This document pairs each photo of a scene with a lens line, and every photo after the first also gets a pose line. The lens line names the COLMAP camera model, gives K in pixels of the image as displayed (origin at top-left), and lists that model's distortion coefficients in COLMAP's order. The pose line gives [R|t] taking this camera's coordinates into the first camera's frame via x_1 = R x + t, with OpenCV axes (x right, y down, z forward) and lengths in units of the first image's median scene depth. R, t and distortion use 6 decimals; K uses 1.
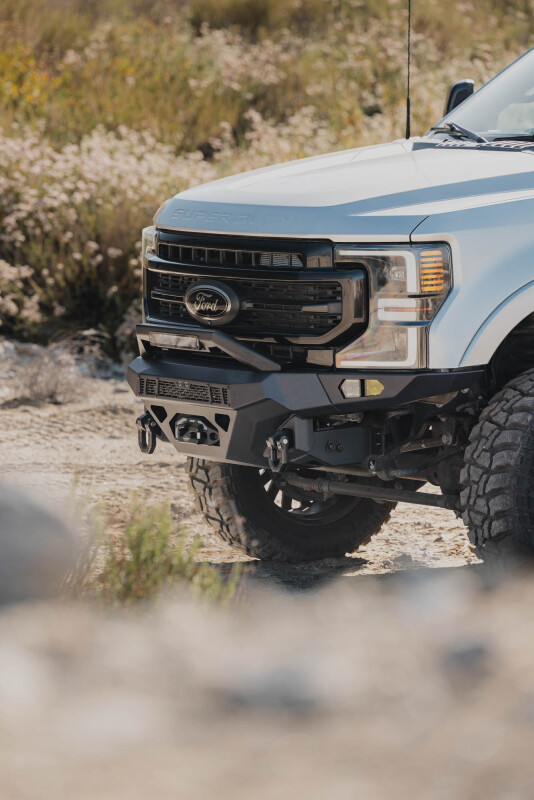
lens RADIAL K [[4998.1, 0, 267.0], [0, 4998.1, 400.0], [0, 0, 1]] dist [0.276757, 5.183934]
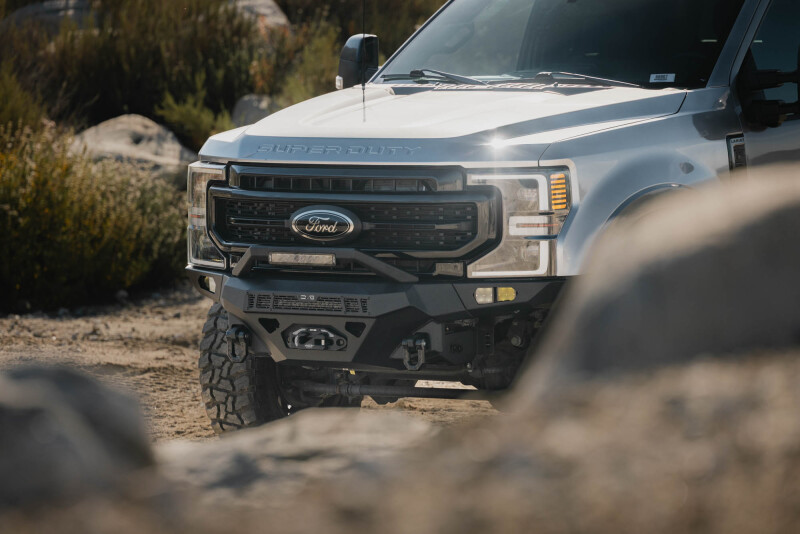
lens RADIAL K [[4998.1, 0, 400.1], [0, 4998.1, 114.9], [0, 0, 1]] dist [0.276757, 5.183934]
pose [[0.928152, -0.007366, 0.372128, -0.425021], [0.029379, 0.998135, -0.053518, 0.017083], [-0.371040, 0.060605, 0.926637, -0.060058]]
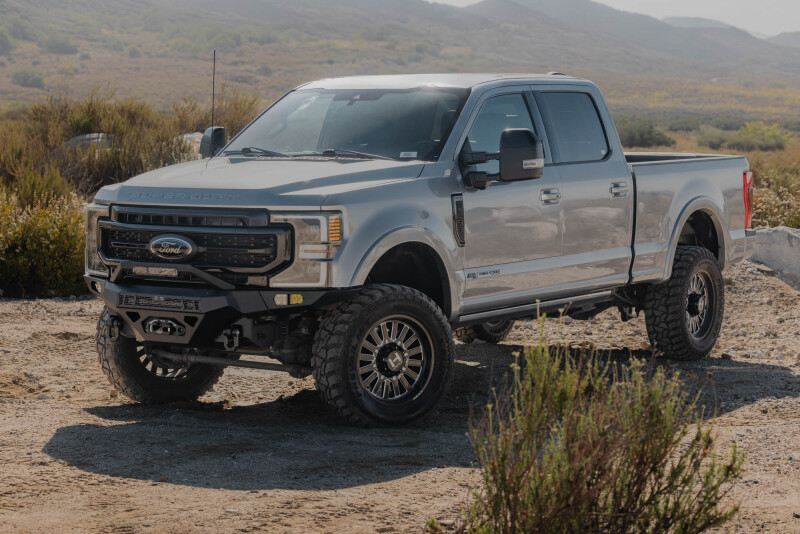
lens RADIAL K [[2011.5, 0, 400.0], [0, 2011.5, 267.0], [0, 0, 1]] dist [-0.183126, 0.390891]
pose [[0.908182, 0.002989, 0.418565, -0.222040], [0.009022, 0.999602, -0.026714, 0.004896], [-0.418478, 0.028037, 0.907794, 0.381103]]
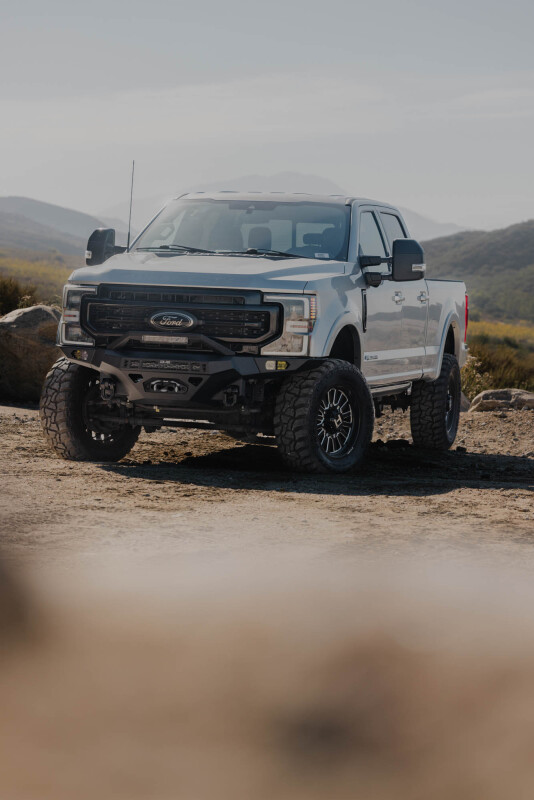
lens RADIAL K [[2256.3, 0, 267.0], [0, 2256.3, 400.0], [0, 0, 1]] dist [-0.040537, -0.073908]
pose [[0.735438, 0.035592, 0.676656, -0.588177], [-0.001541, 0.998705, -0.050856, 0.056826], [-0.677590, 0.036359, 0.734541, 0.337063]]
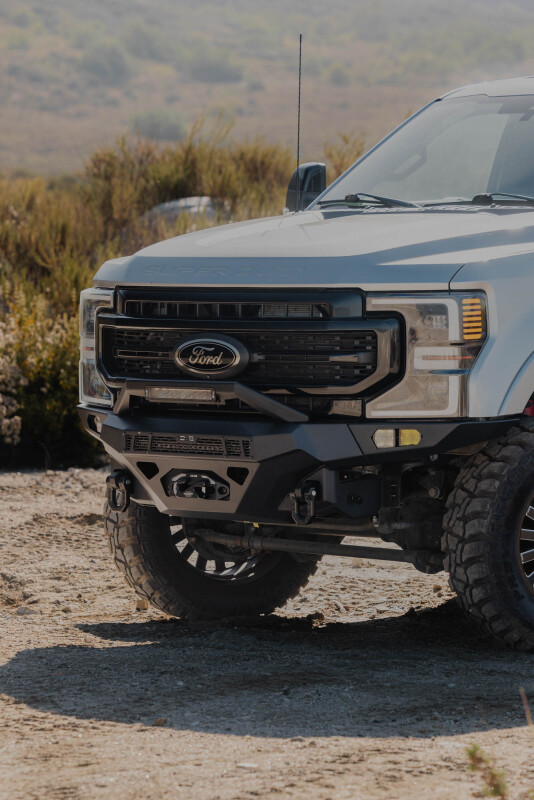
lens RADIAL K [[3487.0, 0, 267.0], [0, 3487.0, 400.0], [0, 0, 1]] dist [-0.094444, -1.635007]
pose [[0.961408, -0.000267, 0.275128, -0.194151], [0.012126, 0.999069, -0.041404, 0.018262], [-0.274861, 0.043143, 0.960516, 0.339209]]
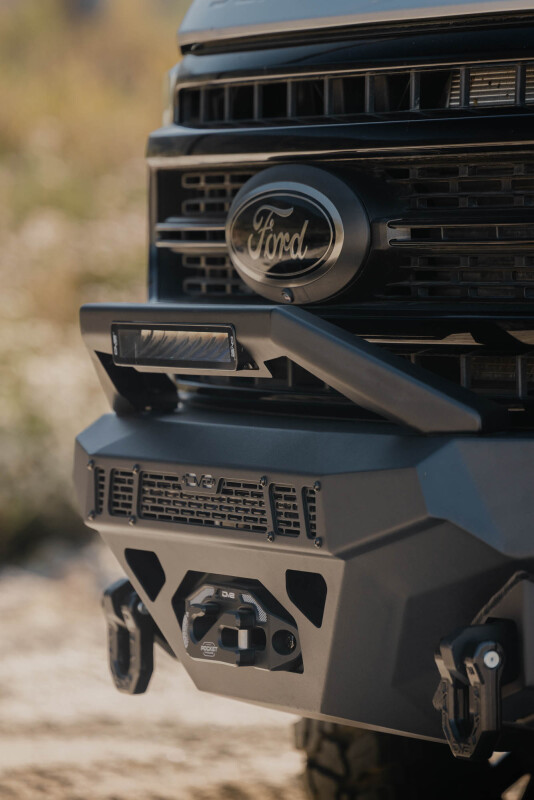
lens RADIAL K [[4649.6, 0, 267.0], [0, 4649.6, 400.0], [0, 0, 1]] dist [-0.201370, 2.870481]
pose [[0.994085, 0.013070, -0.107816, 0.020561], [-0.019121, 0.998288, -0.055275, 0.008401], [0.106909, 0.057009, 0.992633, 0.709982]]
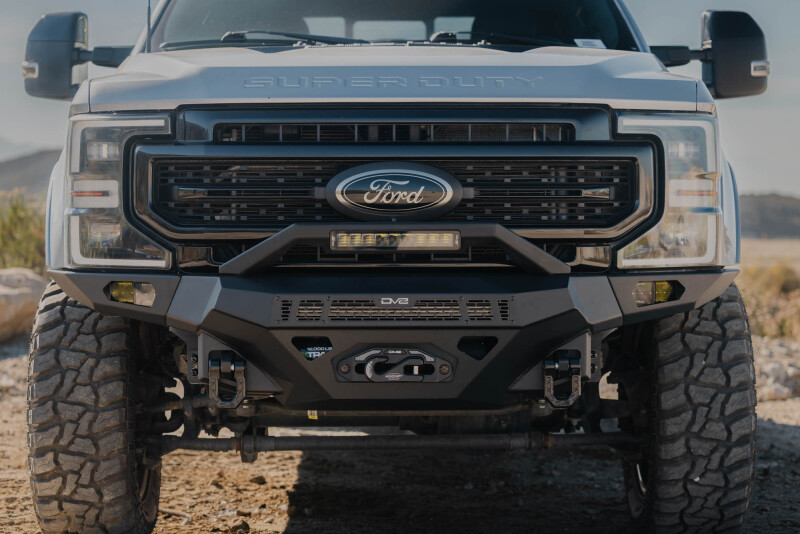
lens RADIAL K [[1923.9, 0, 400.0], [0, 1923.9, 267.0], [0, 0, 1]] dist [-0.069701, 0.265445]
pose [[0.529850, 0.008062, 0.848053, -0.259131], [0.067959, 0.996336, -0.051932, 0.006645], [-0.845364, 0.085149, 0.527360, 0.864473]]
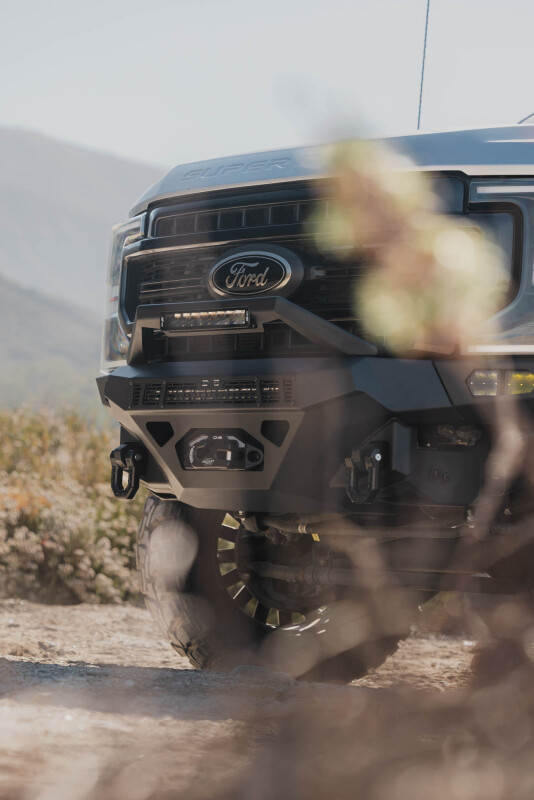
lens RADIAL K [[2632.6, 0, 267.0], [0, 2632.6, 400.0], [0, 0, 1]] dist [-0.004805, -0.725090]
pose [[0.979757, 0.087216, 0.180194, -0.076894], [-0.057588, 0.984851, -0.163559, 0.060397], [-0.191729, 0.149871, 0.969937, 0.649283]]
